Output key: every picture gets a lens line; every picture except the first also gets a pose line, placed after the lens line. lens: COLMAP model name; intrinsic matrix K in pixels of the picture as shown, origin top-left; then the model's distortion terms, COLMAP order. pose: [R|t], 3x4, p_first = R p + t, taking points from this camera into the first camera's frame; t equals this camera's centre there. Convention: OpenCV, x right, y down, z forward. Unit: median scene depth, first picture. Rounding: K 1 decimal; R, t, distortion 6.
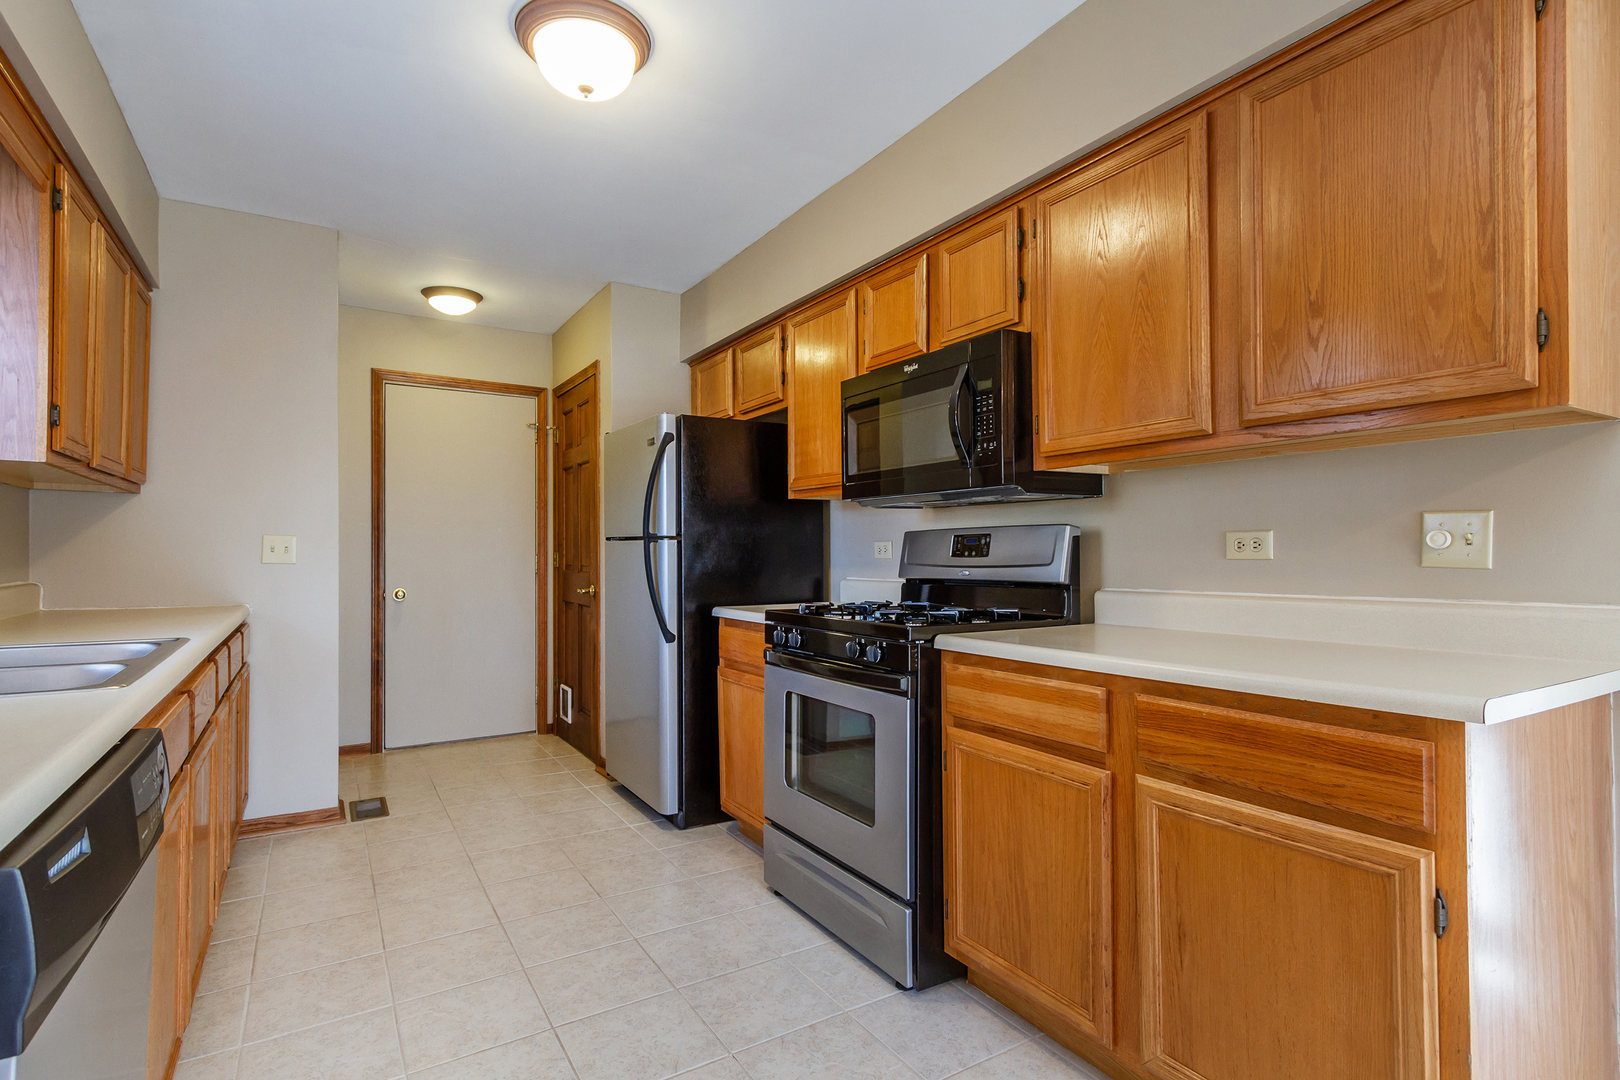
lens RADIAL K [[782.1, 0, 794.5], [0, 782.1, 548.1], [0, 0, 1]] dist [0.002918, 0.000208]
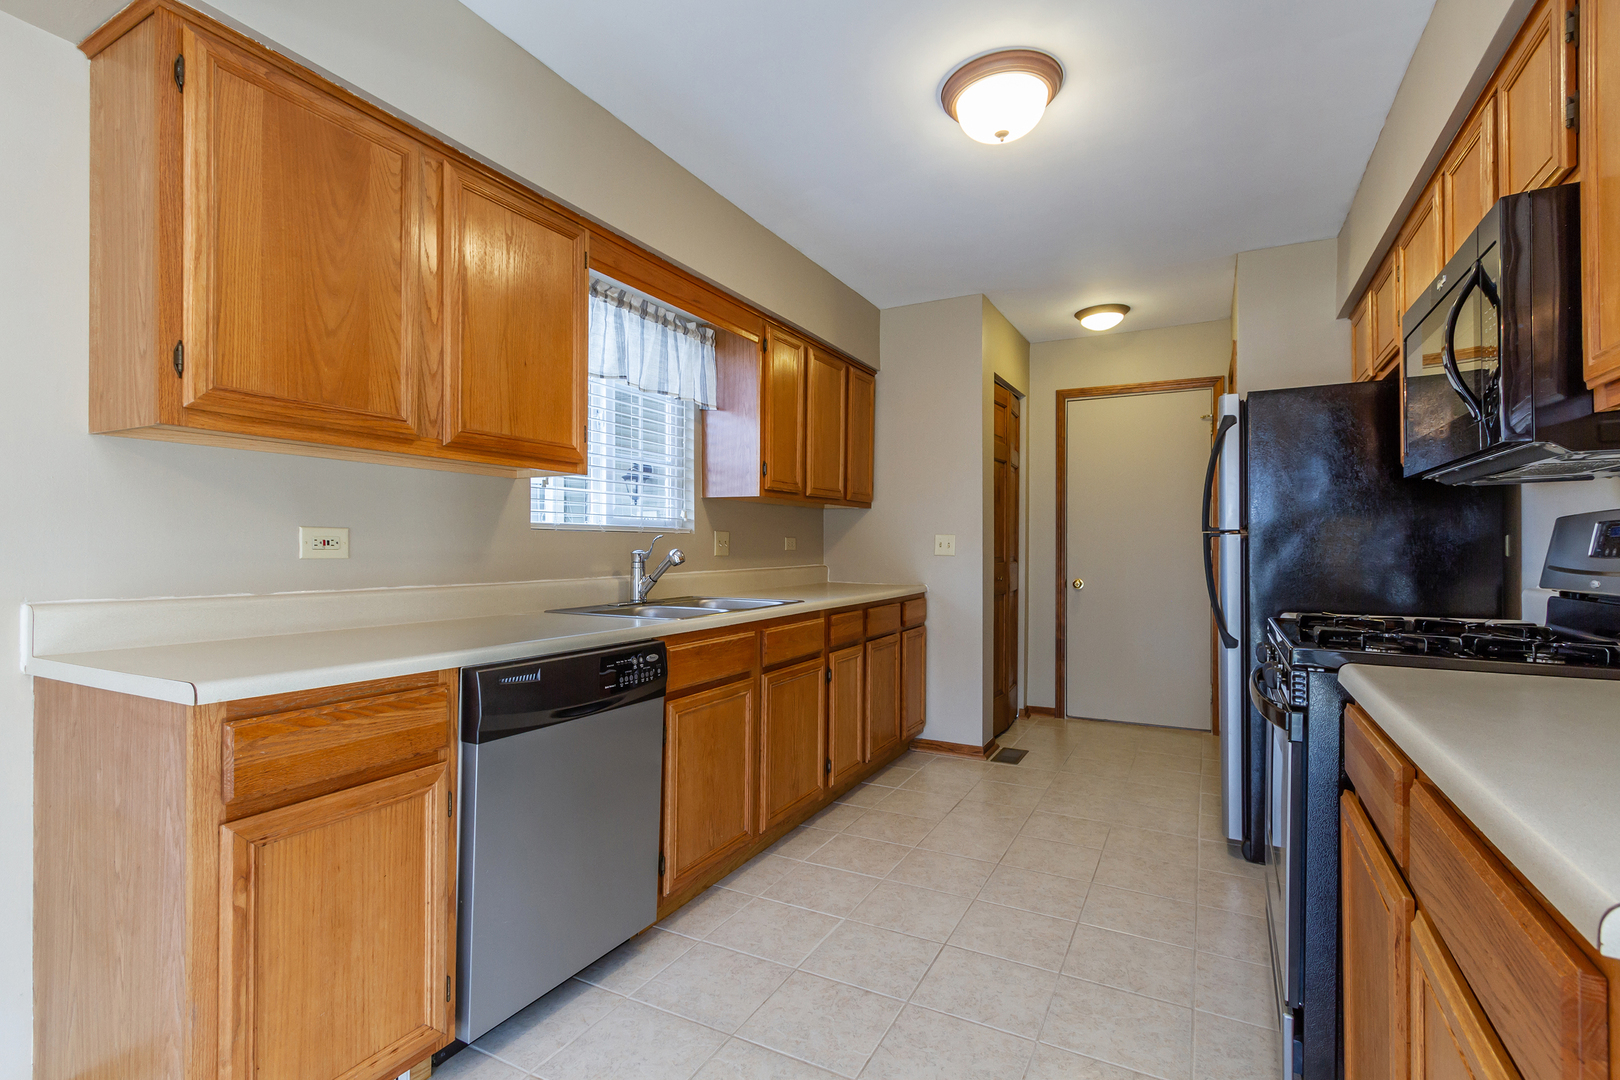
lens RADIAL K [[754.4, 0, 803.8], [0, 754.4, 547.4], [0, 0, 1]] dist [-0.000850, -0.000475]
pose [[0.501747, 0.002923, -0.865009, 0.342820], [0.003643, 0.999978, 0.005492, -0.002026], [0.865007, -0.005907, 0.501725, 0.138697]]
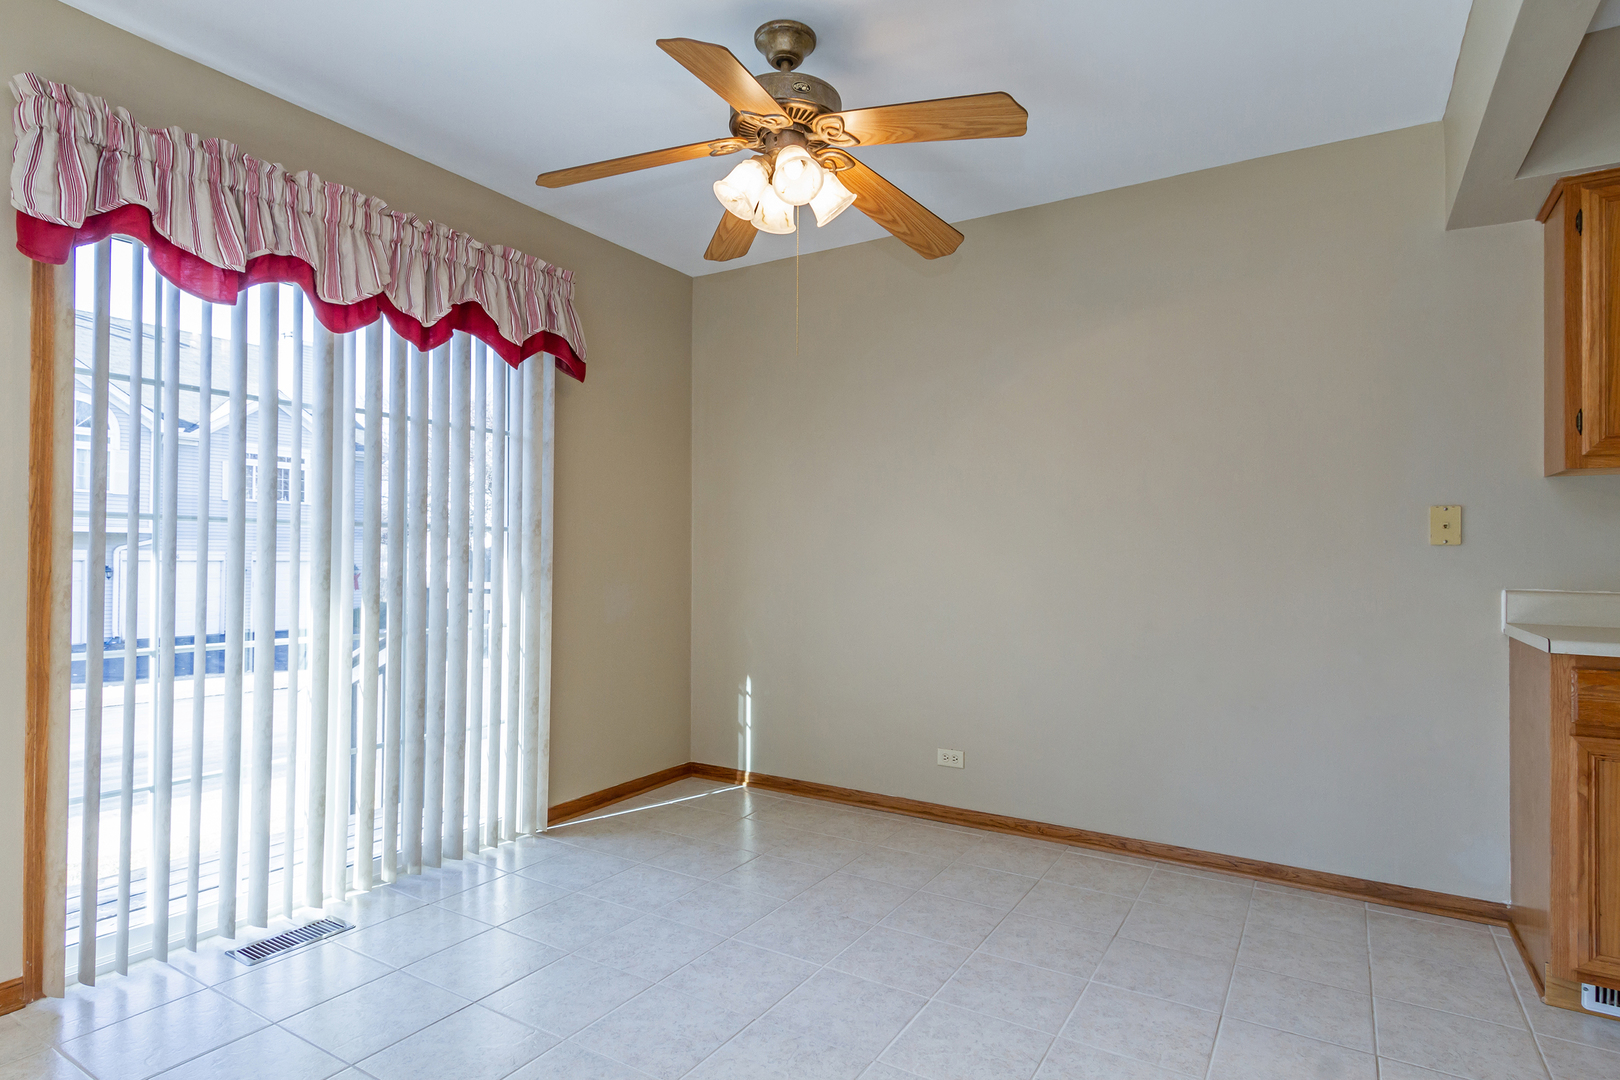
lens RADIAL K [[880.1, 0, 794.6], [0, 880.1, 543.1], [0, 0, 1]] dist [0.016168, -0.000142]
pose [[-0.891538, -0.012519, -0.452773, 0.699437], [-0.004036, 0.999798, -0.019697, 0.007490], [0.452928, -0.015733, -0.891408, 0.410500]]
